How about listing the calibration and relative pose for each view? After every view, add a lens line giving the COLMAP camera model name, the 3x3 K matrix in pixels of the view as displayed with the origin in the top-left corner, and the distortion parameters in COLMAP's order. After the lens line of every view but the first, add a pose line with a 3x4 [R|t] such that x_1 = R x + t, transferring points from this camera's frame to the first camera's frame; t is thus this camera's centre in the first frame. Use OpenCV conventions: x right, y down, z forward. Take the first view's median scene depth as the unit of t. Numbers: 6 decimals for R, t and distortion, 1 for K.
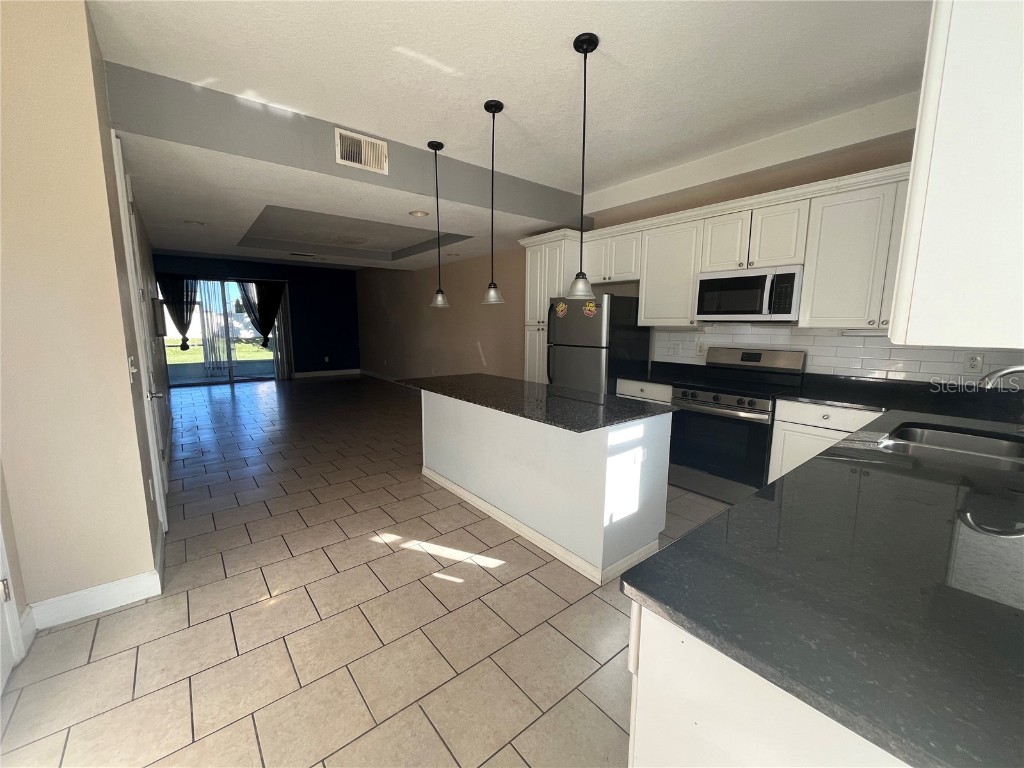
lens RADIAL K [[414.0, 0, 507.5], [0, 414.0, 383.4], [0, 0, 1]] dist [-0.001812, 0.000055]
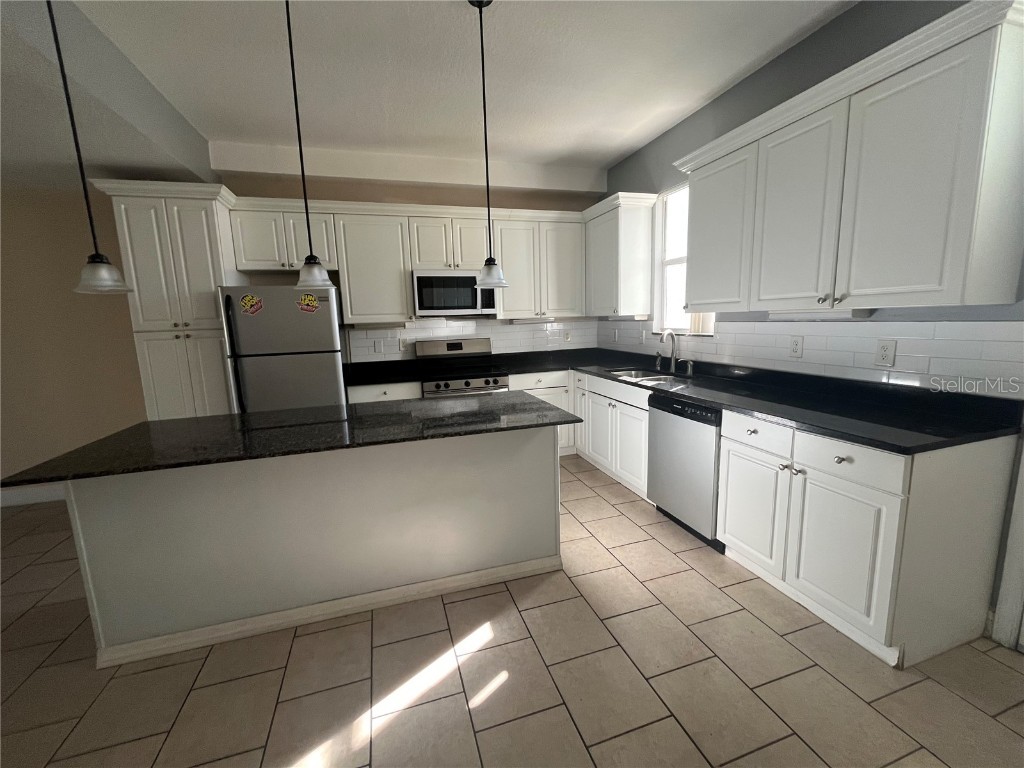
lens RADIAL K [[414.0, 0, 507.5], [0, 414.0, 383.4], [0, 0, 1]] dist [-0.001812, 0.000055]
pose [[0.369042, -0.163190, 0.914974, -0.405382], [0.166015, 0.980206, 0.107865, -0.057592], [-0.914465, 0.112093, 0.388830, 0.390109]]
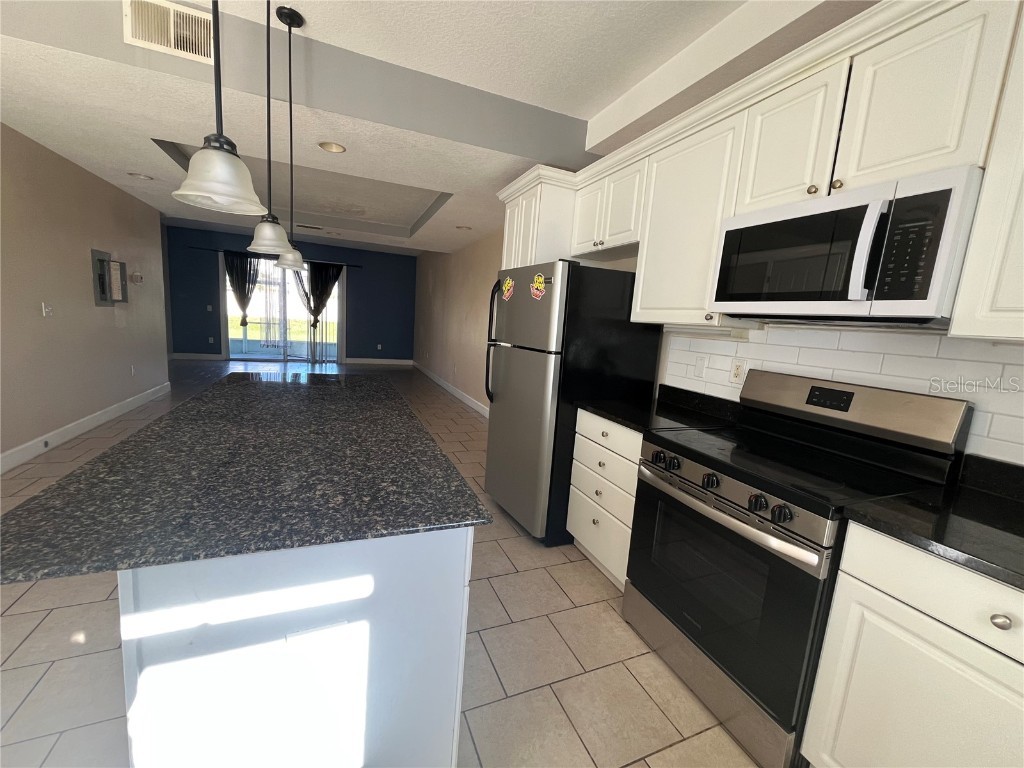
lens RADIAL K [[410.9, 0, 512.0], [0, 410.9, 384.0], [0, 0, 1]] dist [-0.000706, -0.000149]
pose [[0.960224, 0.102786, -0.259623, 0.337749], [-0.103074, 0.994595, 0.012539, -0.044462], [0.259509, 0.014720, 0.965629, 0.427902]]
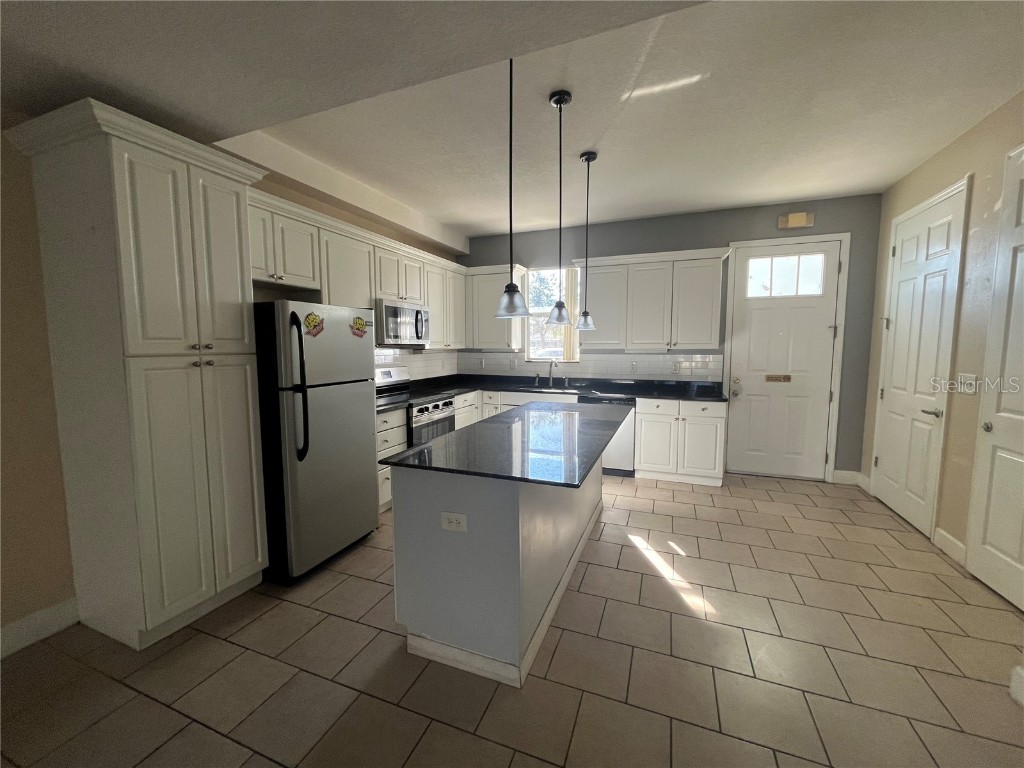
lens RADIAL K [[410.9, 0, 512.0], [0, 410.9, 384.0], [0, 0, 1]] dist [-0.000706, -0.000149]
pose [[-0.494191, -0.088213, 0.864866, -0.562439], [0.120947, 0.978187, 0.168882, -0.178446], [-0.860899, 0.188063, -0.472742, 1.161663]]
